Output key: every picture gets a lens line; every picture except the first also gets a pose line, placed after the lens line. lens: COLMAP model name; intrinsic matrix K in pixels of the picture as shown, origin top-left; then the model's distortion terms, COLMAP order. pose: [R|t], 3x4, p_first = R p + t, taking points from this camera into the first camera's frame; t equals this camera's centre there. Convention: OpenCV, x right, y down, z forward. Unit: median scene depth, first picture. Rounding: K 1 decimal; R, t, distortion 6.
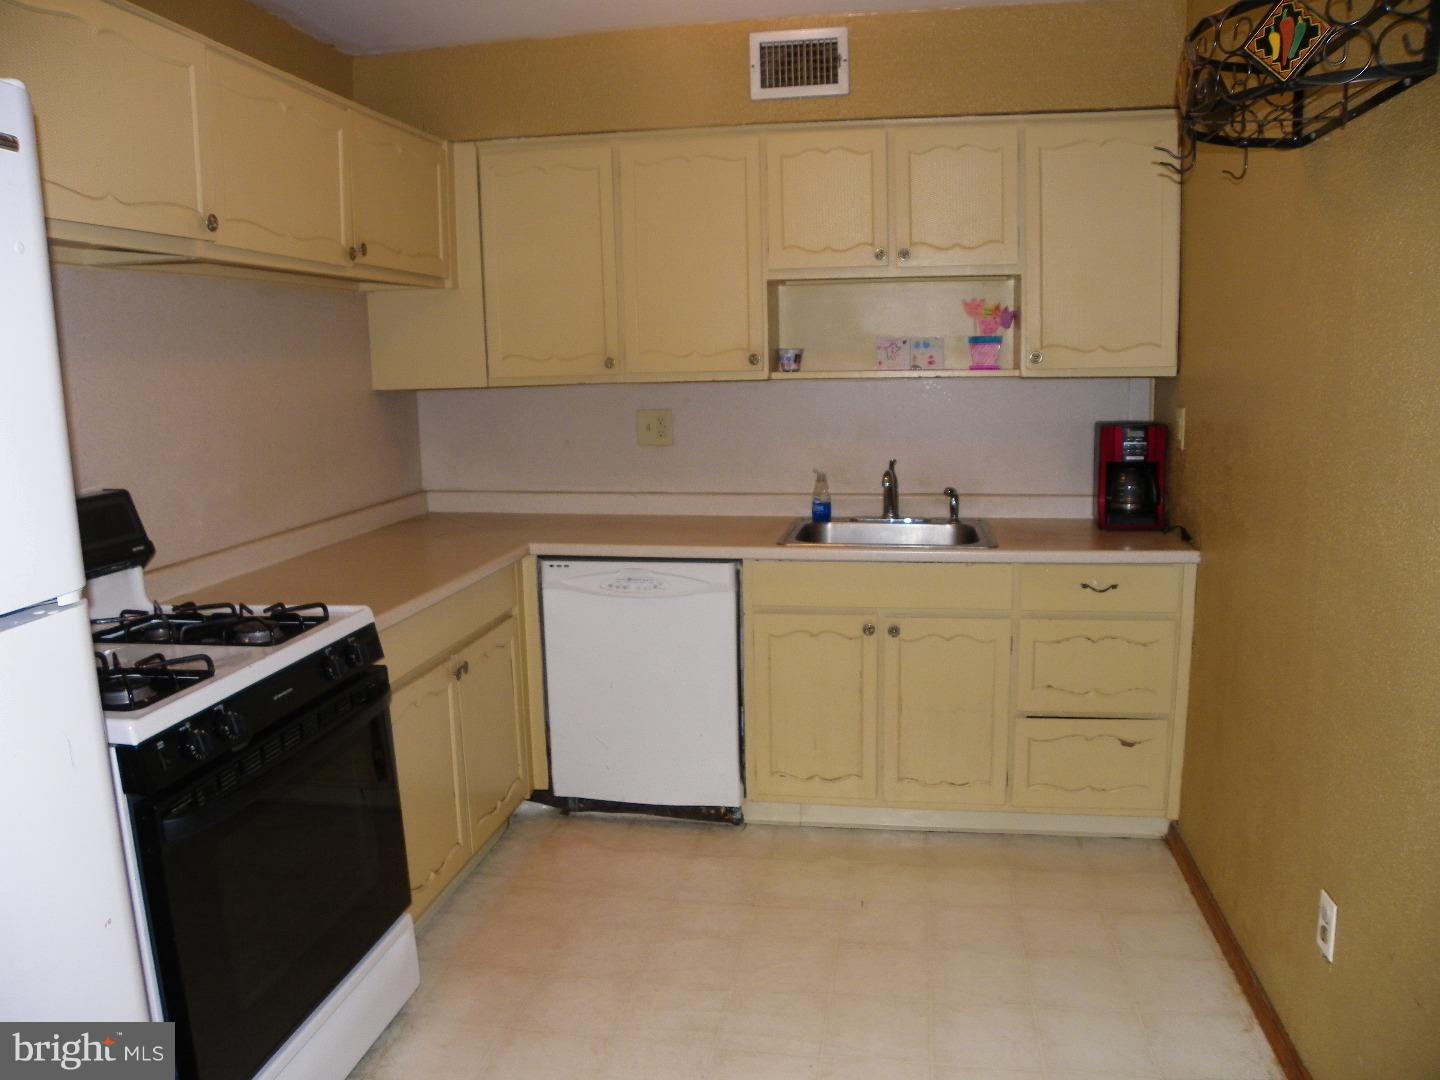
lens RADIAL K [[1094.3, 0, 716.6], [0, 1094.3, 550.0], [0, 0, 1]] dist [-0.156498, 0.105912]
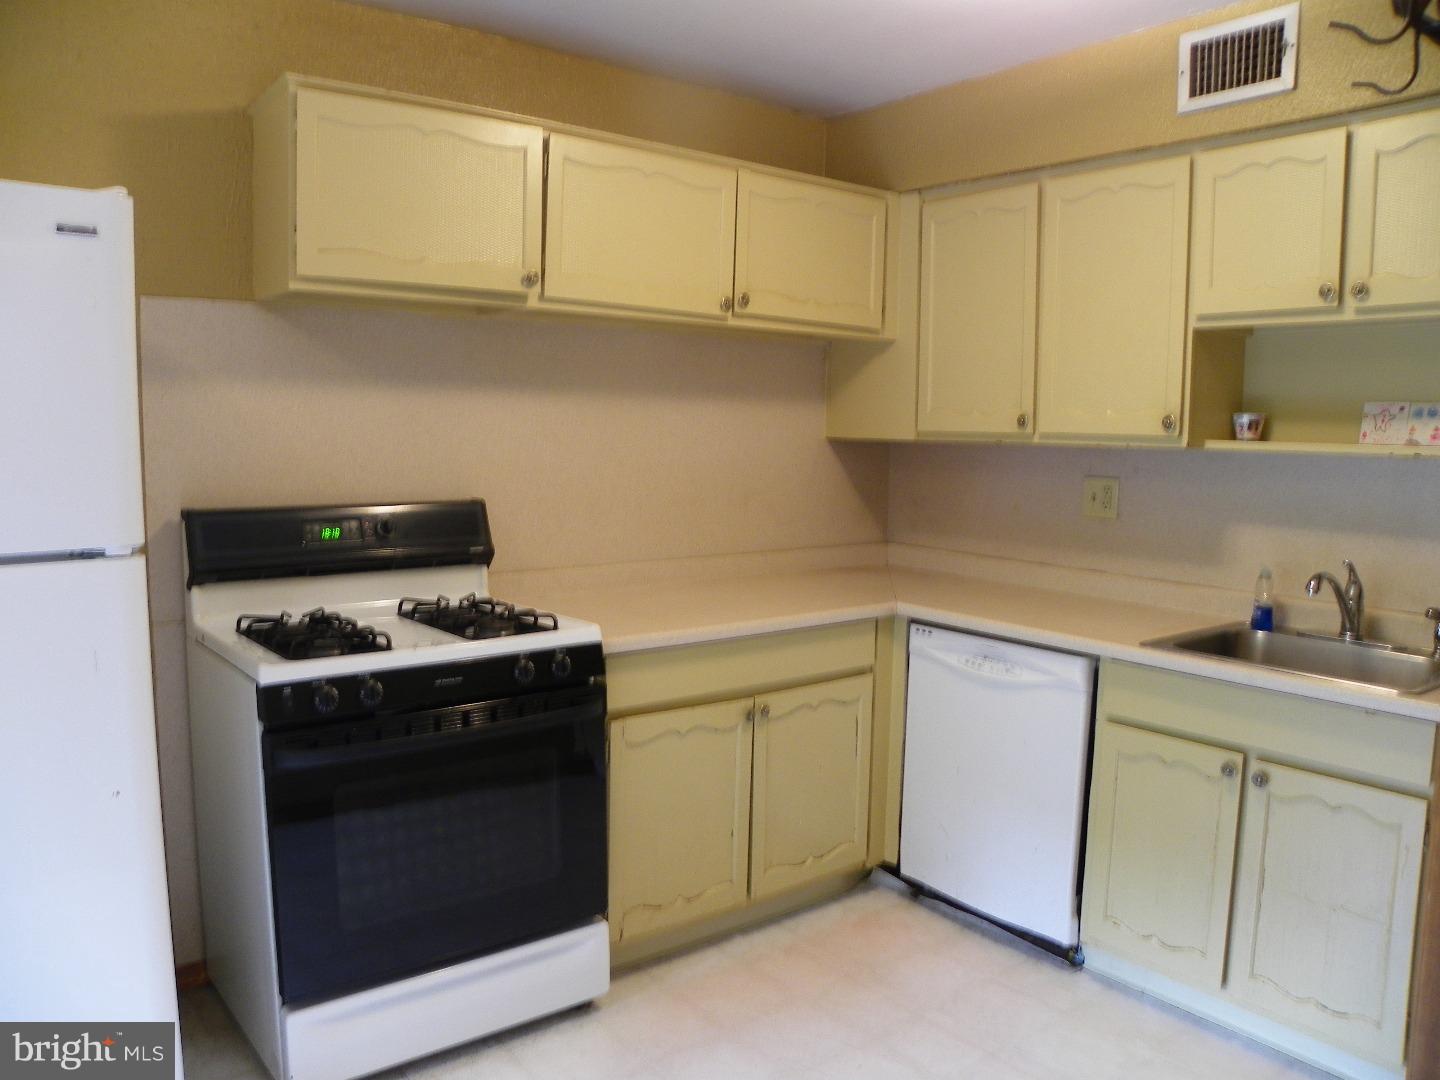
lens RADIAL K [[1094.3, 0, 716.6], [0, 1094.3, 550.0], [0, 0, 1]] dist [-0.156498, 0.105912]
pose [[0.741147, 0.106844, -0.662786, 0.347131], [-0.145867, 0.989297, -0.003634, -0.026089], [0.655304, 0.099372, 0.748800, 0.179349]]
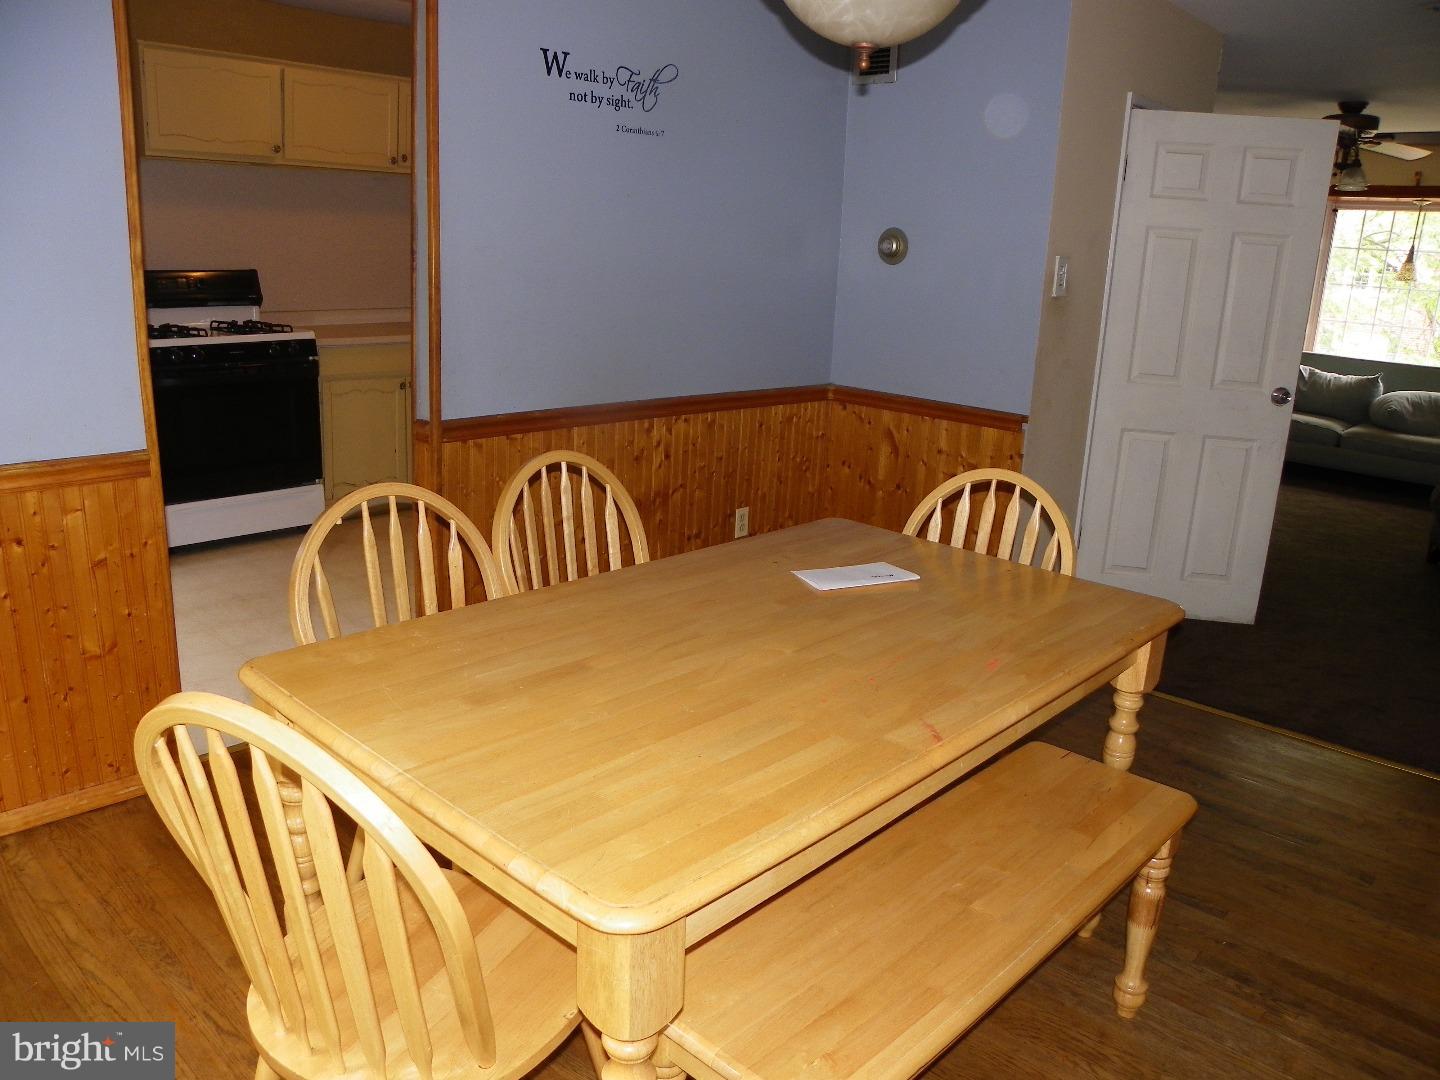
lens RADIAL K [[1094.3, 0, 716.6], [0, 1094.3, 550.0], [0, 0, 1]] dist [-0.156498, 0.105912]
pose [[0.834660, 0.213075, -0.507879, 1.123131], [-0.163135, 0.976398, 0.141538, 0.034485], [0.526050, -0.035283, 0.849721, -0.308141]]
